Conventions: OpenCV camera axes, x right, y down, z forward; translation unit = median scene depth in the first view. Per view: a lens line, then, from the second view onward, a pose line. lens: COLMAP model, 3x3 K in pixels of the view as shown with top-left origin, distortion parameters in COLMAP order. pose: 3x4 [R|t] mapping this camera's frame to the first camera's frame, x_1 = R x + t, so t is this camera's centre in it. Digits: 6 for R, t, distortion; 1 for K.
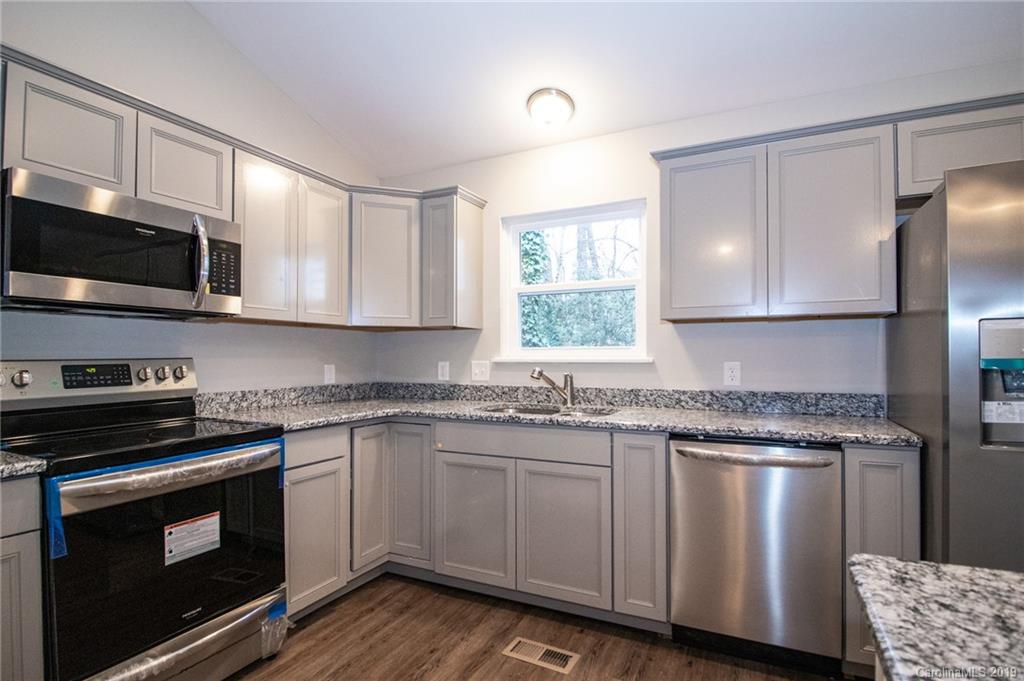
lens RADIAL K [[496.6, 0, 508.9], [0, 496.6, 350.2], [0, 0, 1]] dist [-0.003150, -0.007642]
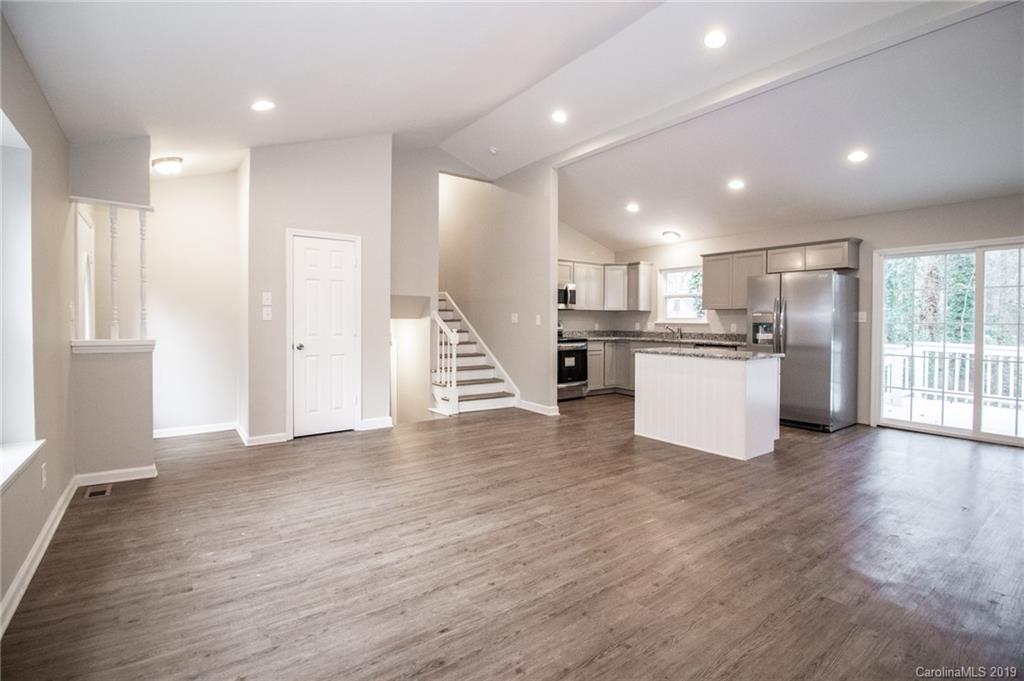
lens RADIAL K [[496.6, 0, 503.3], [0, 496.6, 330.3], [0, 0, 1]] dist [-0.003150, -0.007642]
pose [[0.873328, 0.017804, -0.486808, 0.729053], [-0.001909, 0.999449, 0.033128, -0.032705], [0.487129, -0.028002, 0.872881, -2.290138]]
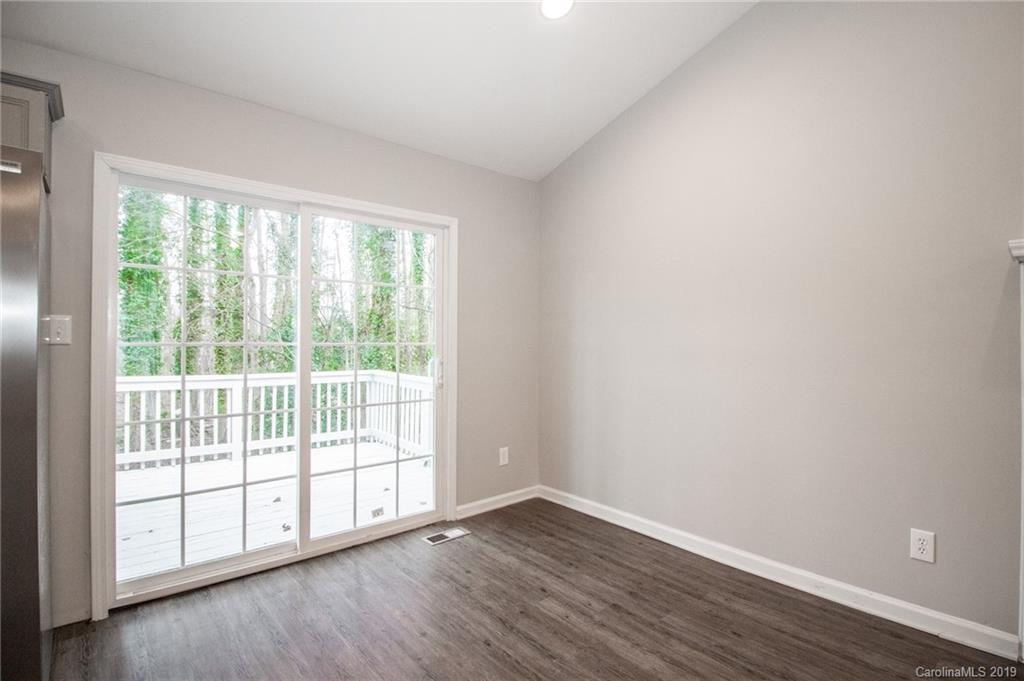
lens RADIAL K [[496.6, 0, 503.4], [0, 496.6, 338.6], [0, 0, 1]] dist [-0.003150, -0.007642]
pose [[0.414553, 0.010262, 0.909967, 0.614741], [-0.012439, 0.999907, -0.005610, -0.006653], [-0.909940, -0.008994, 0.414642, -0.312290]]
